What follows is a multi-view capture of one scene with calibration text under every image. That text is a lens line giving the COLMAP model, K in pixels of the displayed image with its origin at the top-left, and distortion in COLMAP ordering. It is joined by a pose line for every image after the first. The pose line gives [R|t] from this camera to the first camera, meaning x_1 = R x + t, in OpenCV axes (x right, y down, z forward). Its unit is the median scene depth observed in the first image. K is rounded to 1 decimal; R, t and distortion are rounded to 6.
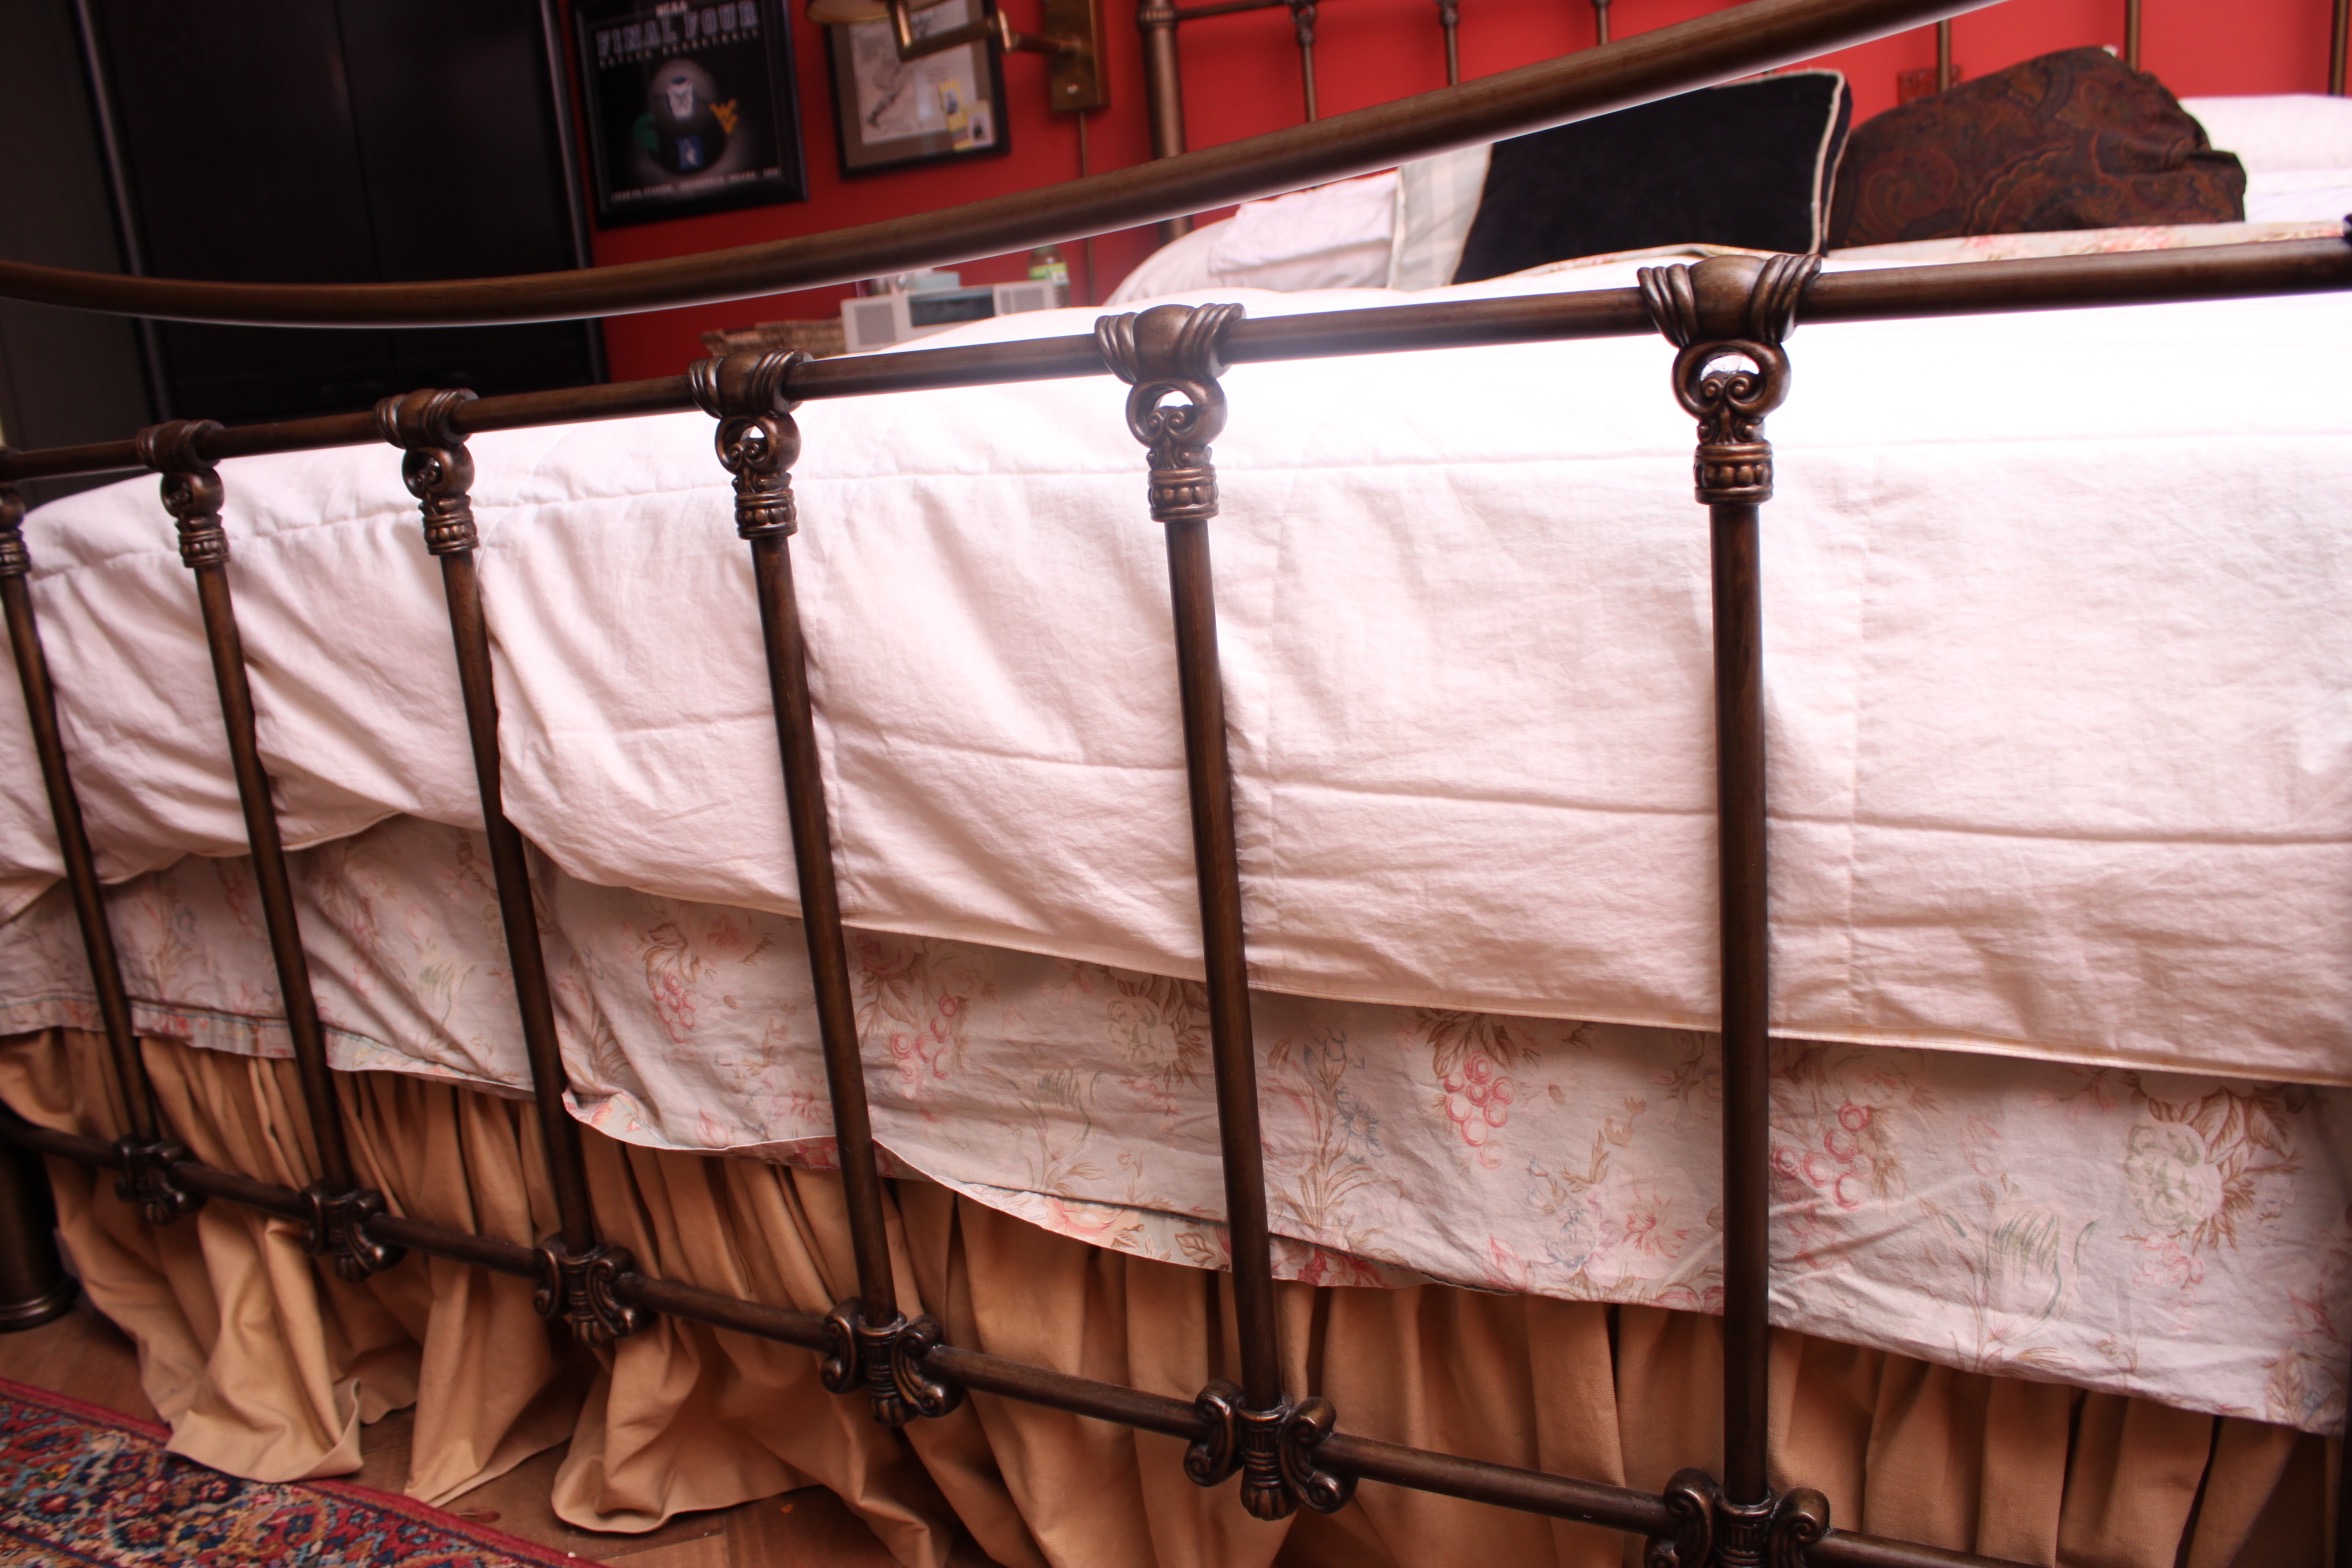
lens RADIAL K [[1947.9, 0, 1176.0], [0, 1947.9, 784.0], [0, 0, 1]] dist [-0.149532, 0.122407]
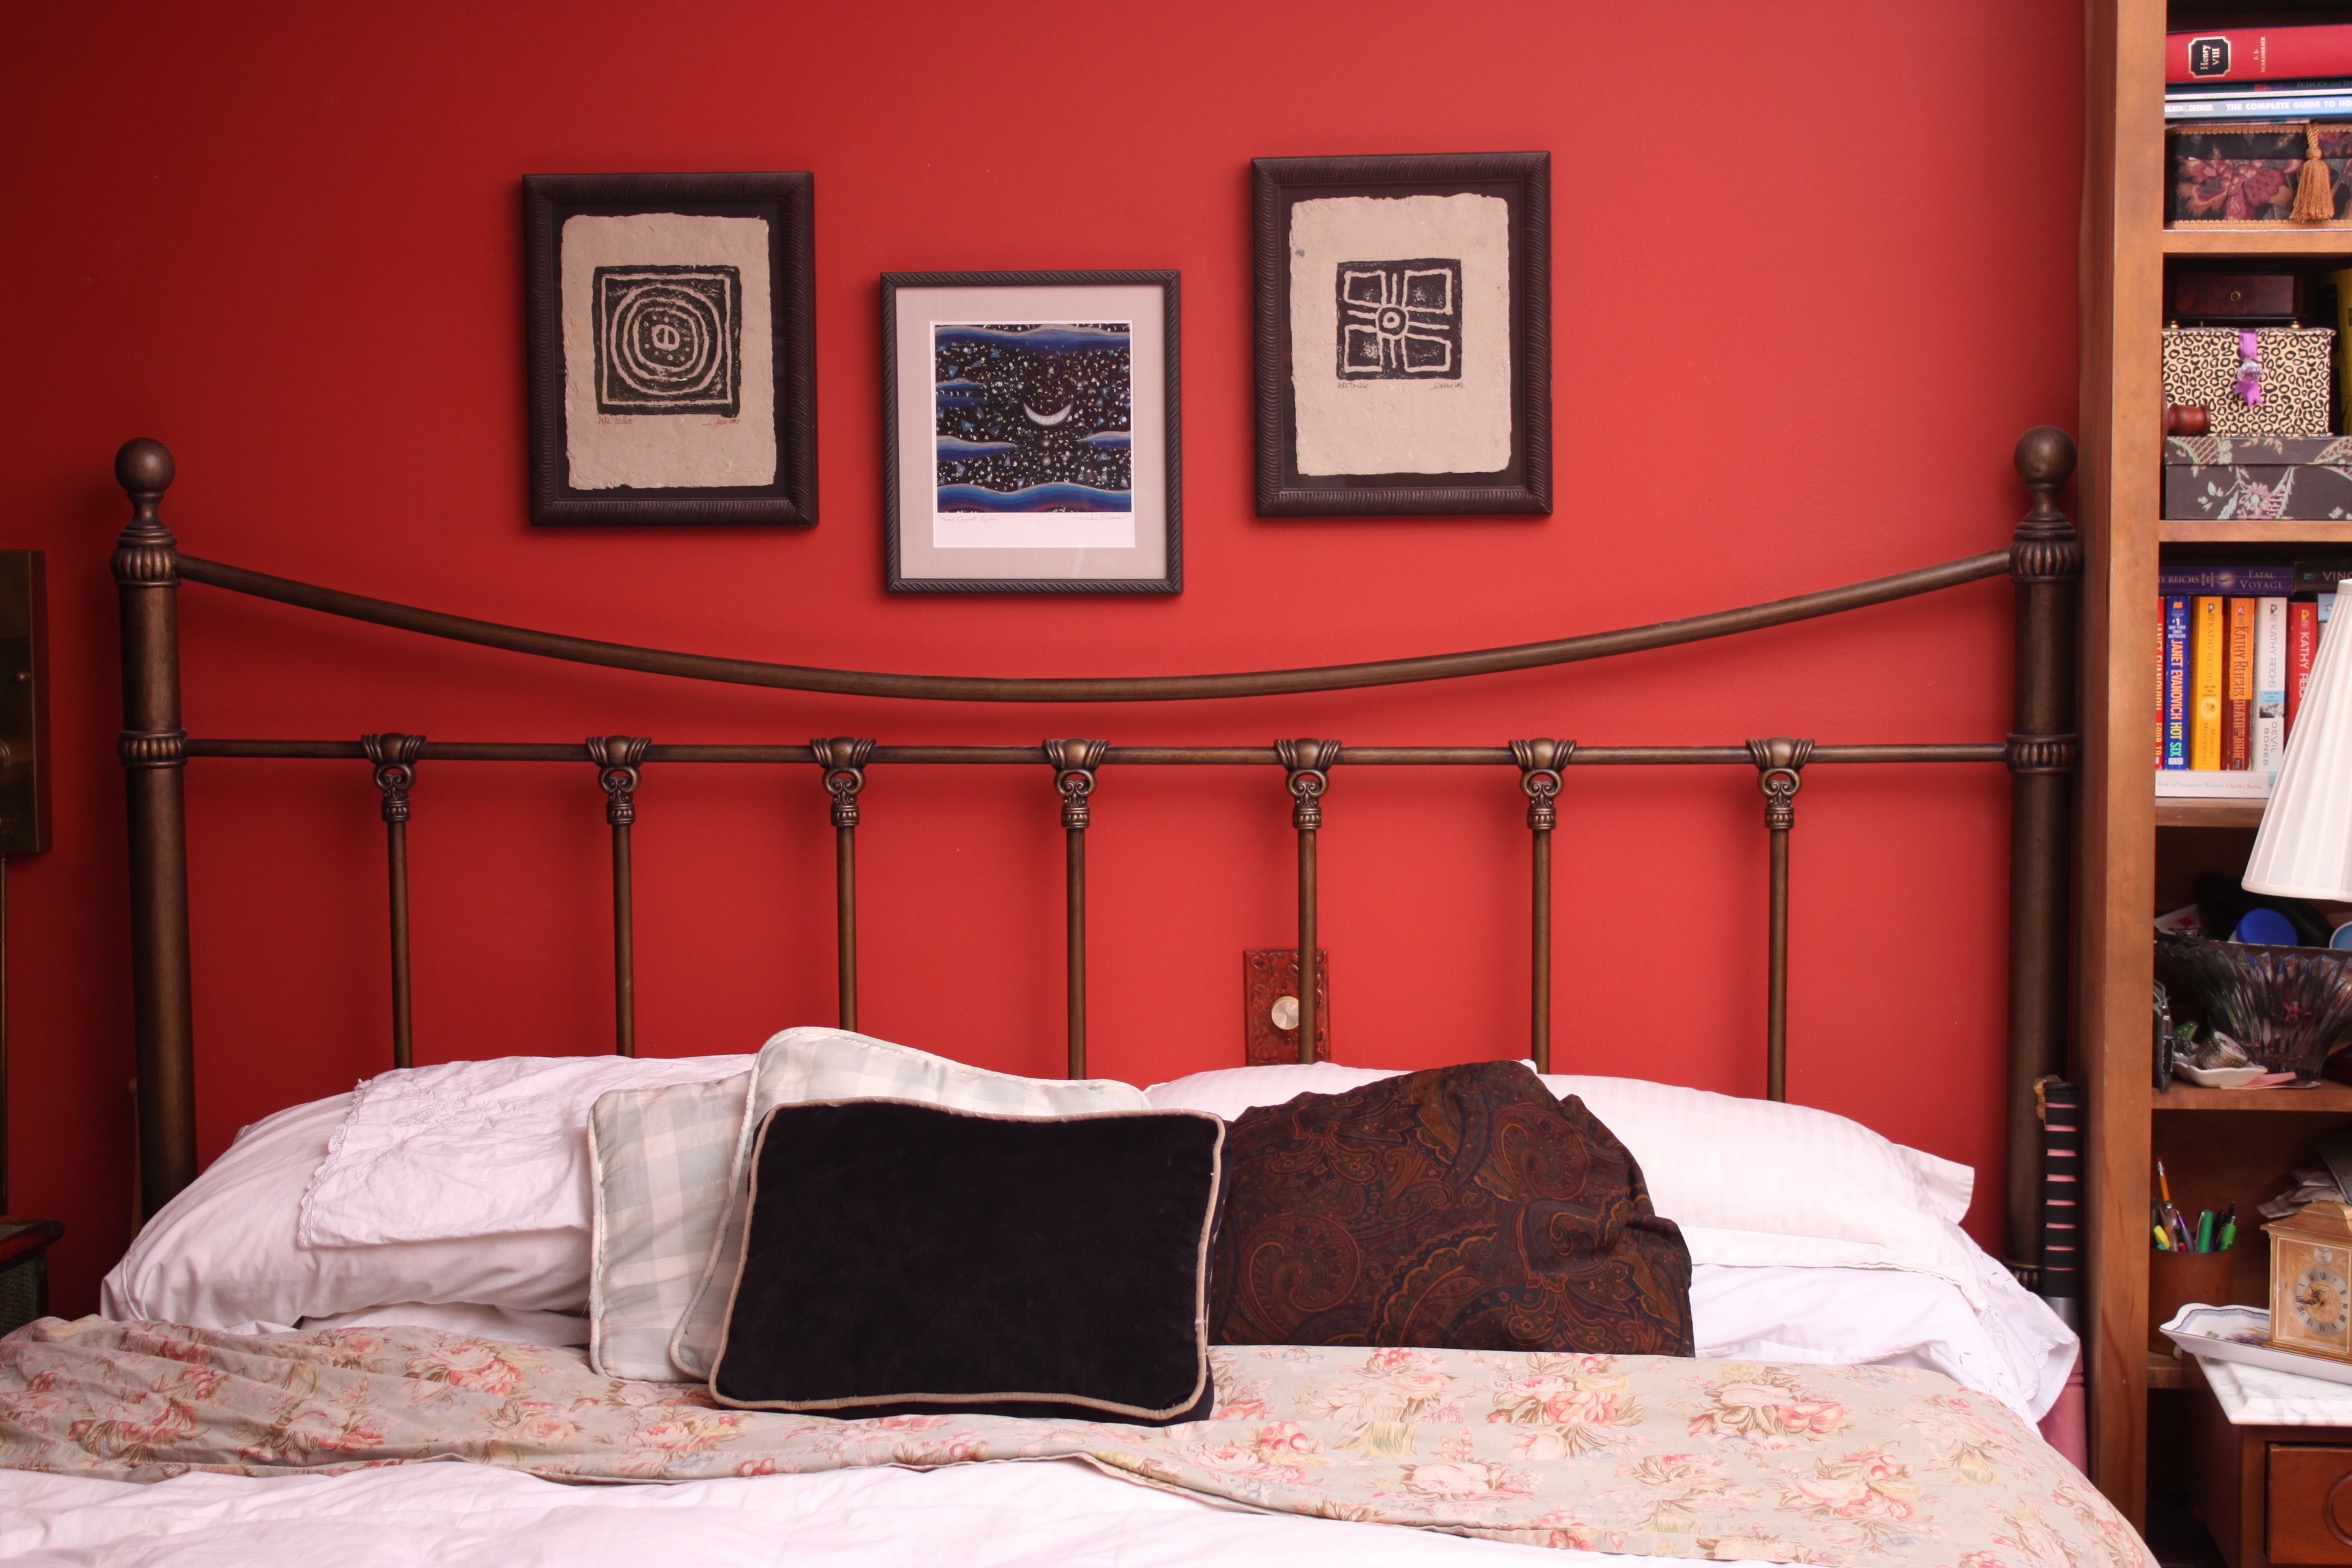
lens RADIAL K [[3854.5, 0, 1176.0], [0, 3854.5, 784.0], [0, 0, 1]] dist [-0.033561, -0.020503]
pose [[0.920926, 0.037498, 0.387930, -0.517868], [0.024825, 0.987695, -0.154406, -0.477272], [-0.388946, 0.151827, 0.908663, -0.834291]]
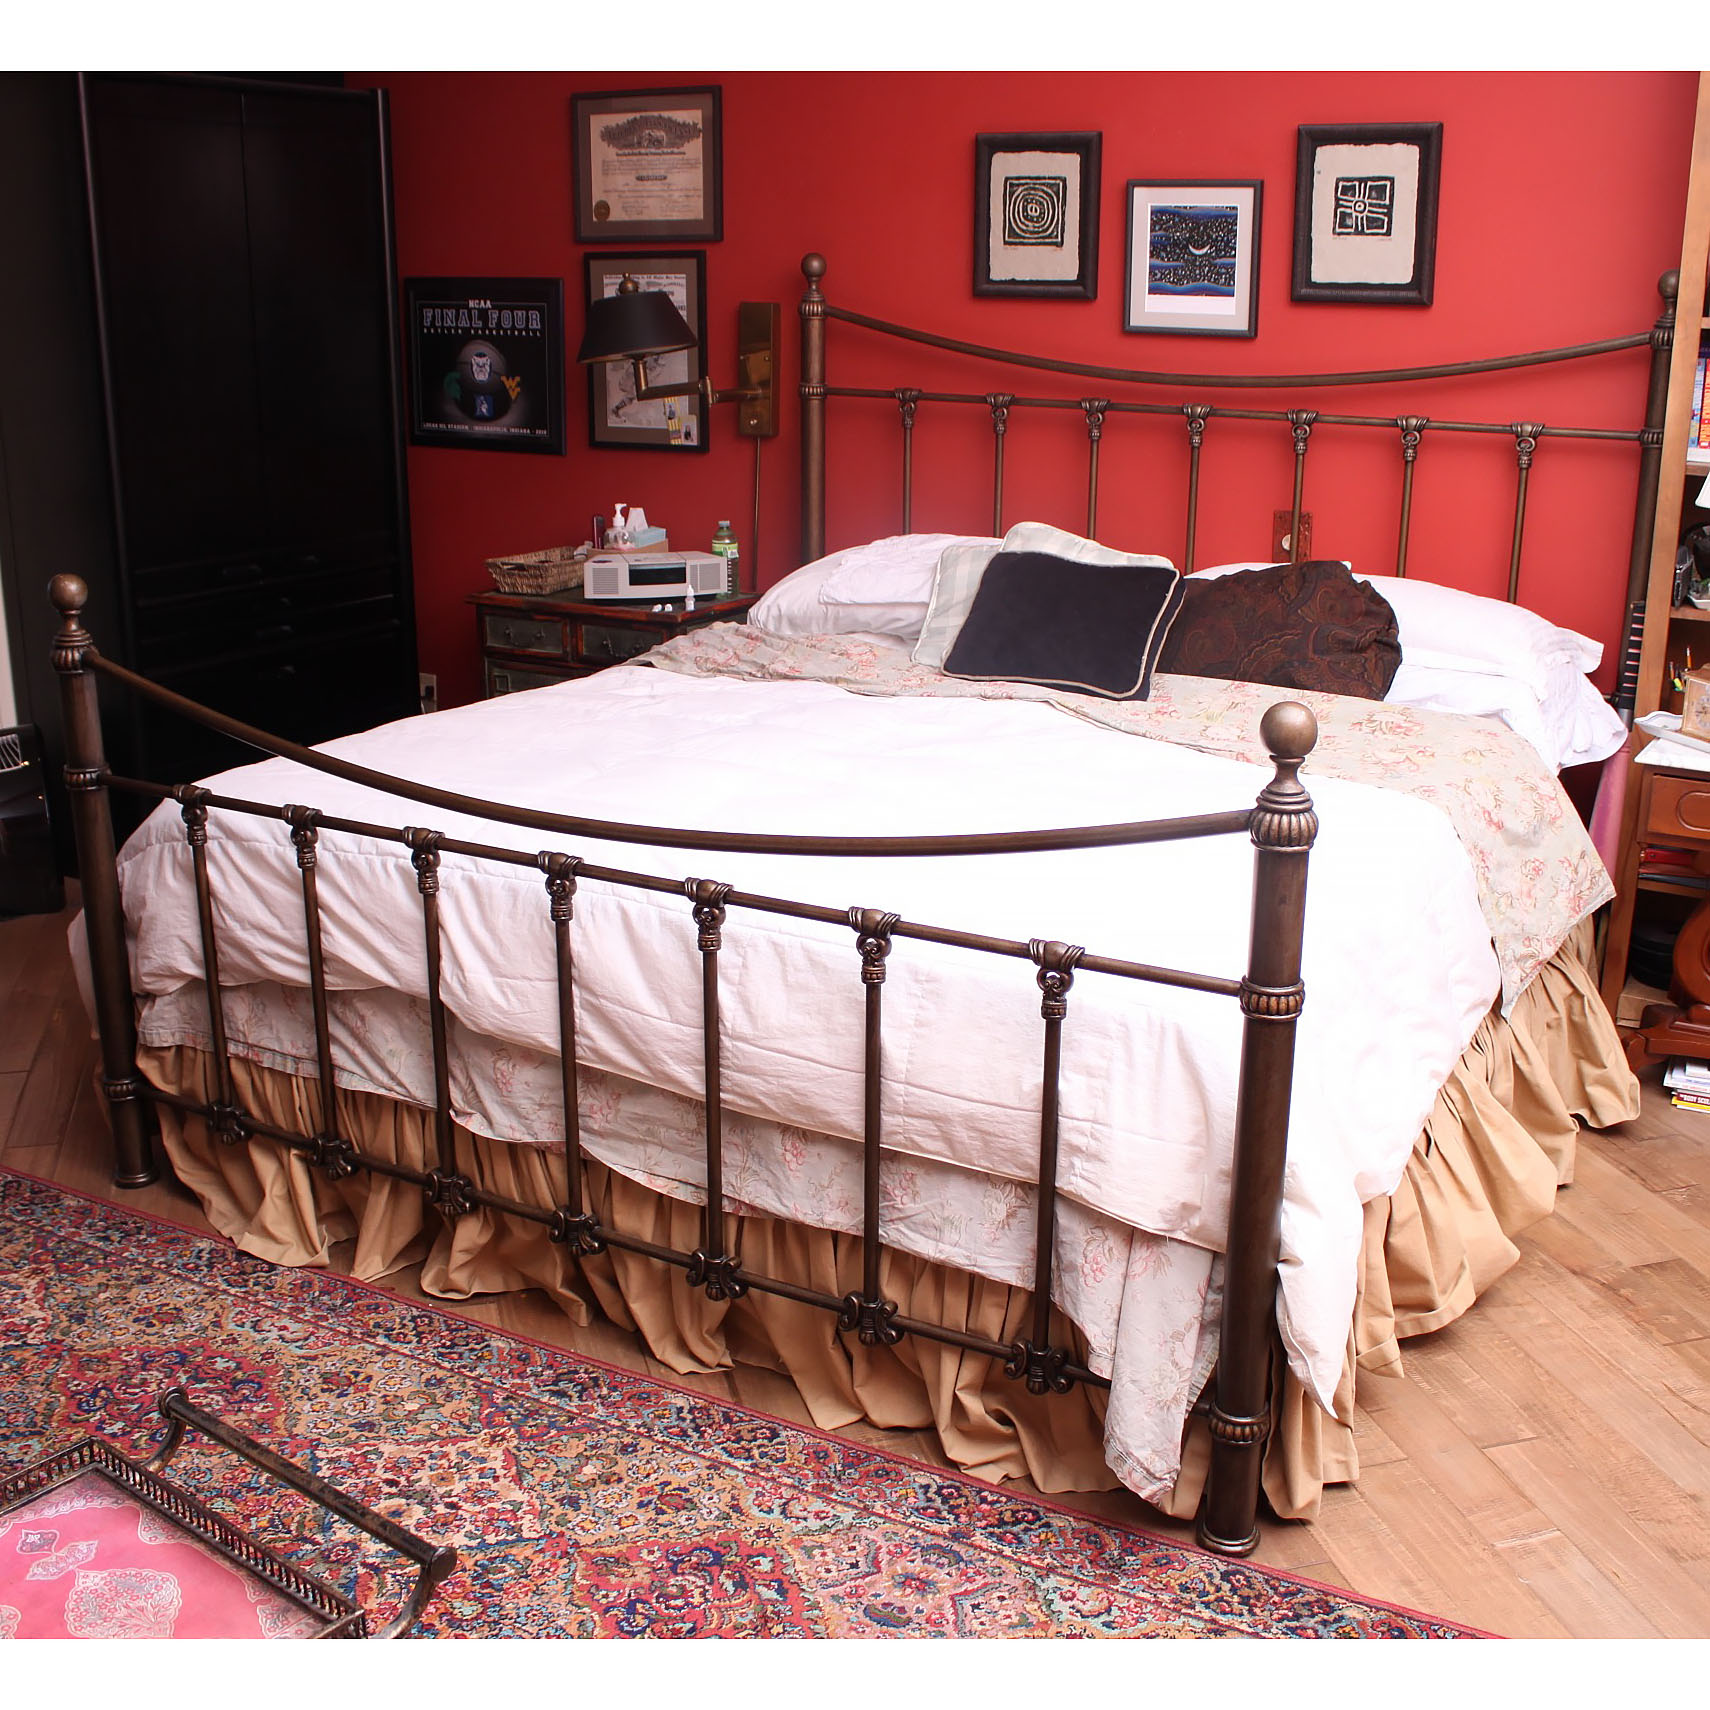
lens RADIAL K [[1954.3, 0, 855.0], [0, 1954.3, 855.0], [0, 0, 1]] dist [-0.135948, 0.049867]
pose [[0.995306, 0.096767, 0.001431, 0.146965], [-0.096722, 0.994128, 0.048527, -0.317271], [0.003273, -0.048438, 0.998821, -1.380177]]
